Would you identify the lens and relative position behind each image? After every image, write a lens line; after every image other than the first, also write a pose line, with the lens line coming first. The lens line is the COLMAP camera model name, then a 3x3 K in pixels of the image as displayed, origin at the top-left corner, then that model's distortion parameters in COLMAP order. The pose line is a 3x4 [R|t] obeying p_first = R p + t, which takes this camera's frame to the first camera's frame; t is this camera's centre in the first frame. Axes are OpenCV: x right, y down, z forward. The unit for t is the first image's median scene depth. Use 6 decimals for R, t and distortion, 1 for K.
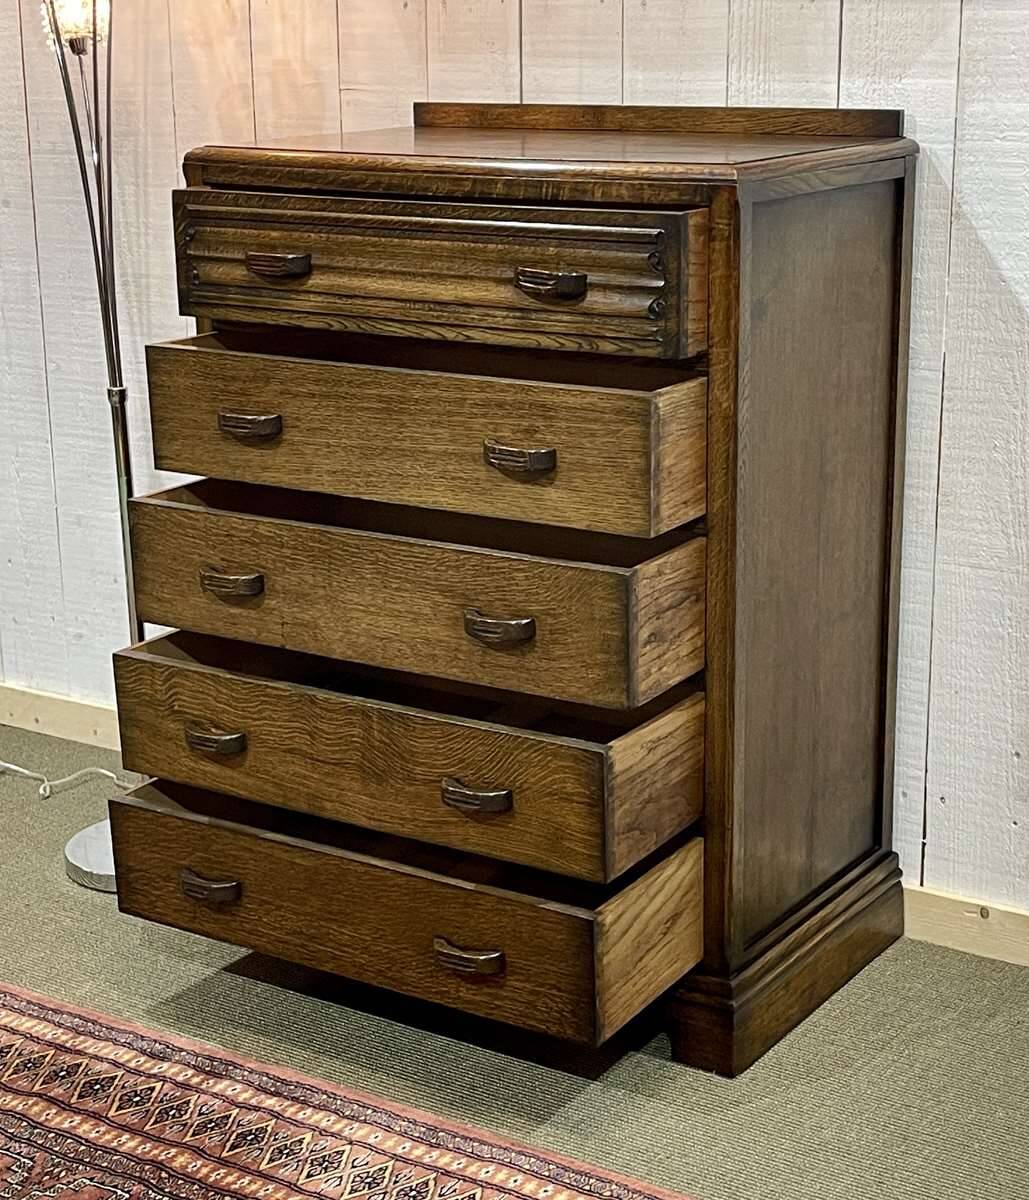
lens RADIAL K [[2160.1, 0, 514.5], [0, 2160.1, 600.0], [0, 0, 1]] dist [0.267077, -0.039507]
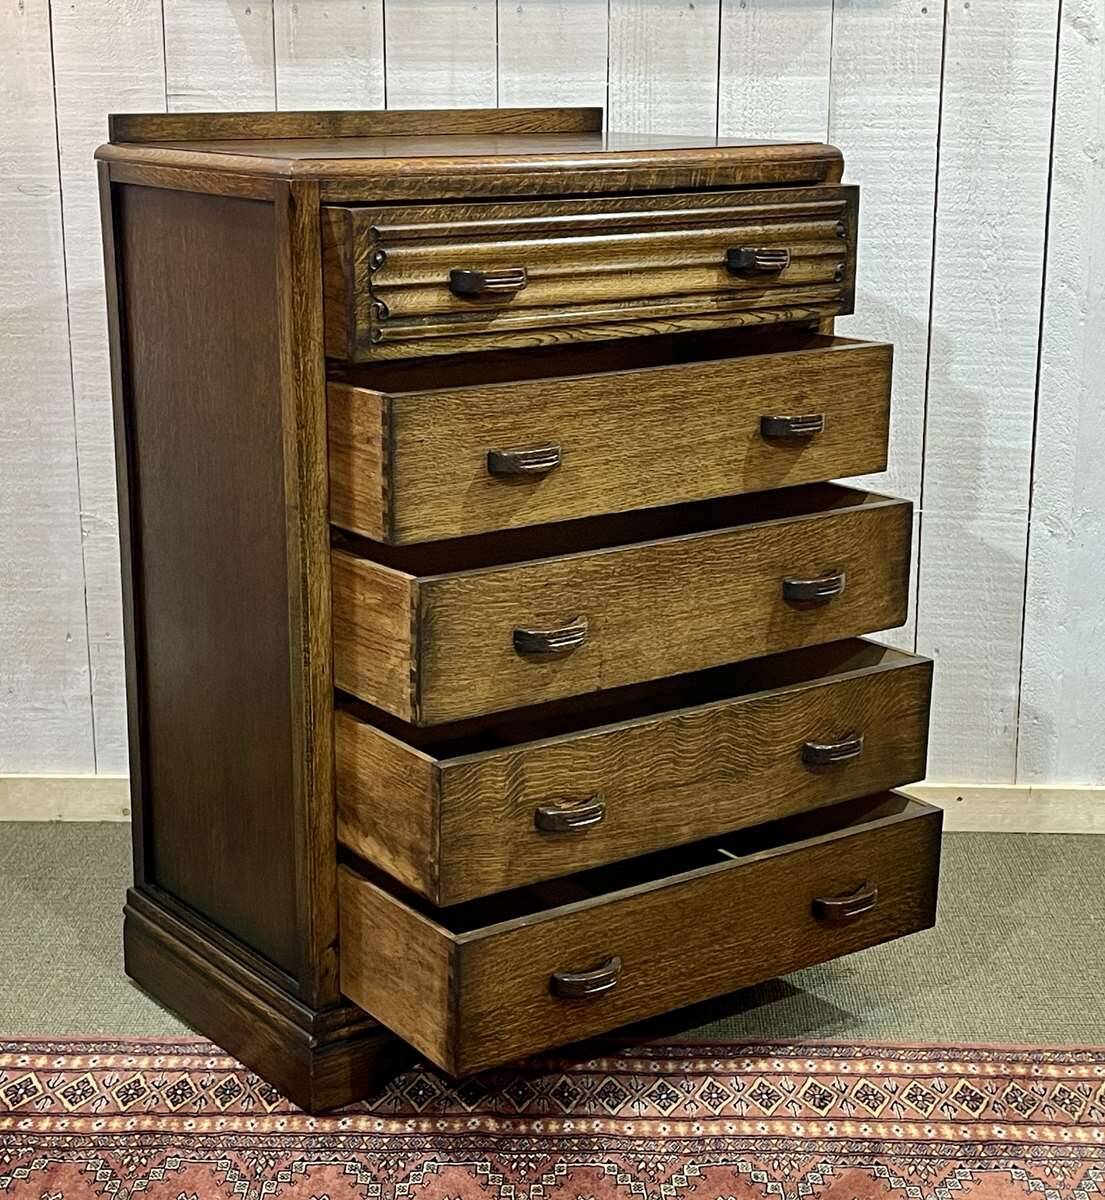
lens RADIAL K [[2087.4, 0, 552.5], [0, 2087.4, 600.0], [0, 0, 1]] dist [0.290523, -0.103741]
pose [[0.354038, -0.214301, 0.910347, -0.932692], [0.245467, 0.960560, 0.130658, -0.138329], [-0.902443, 0.177202, 0.392679, 0.678854]]
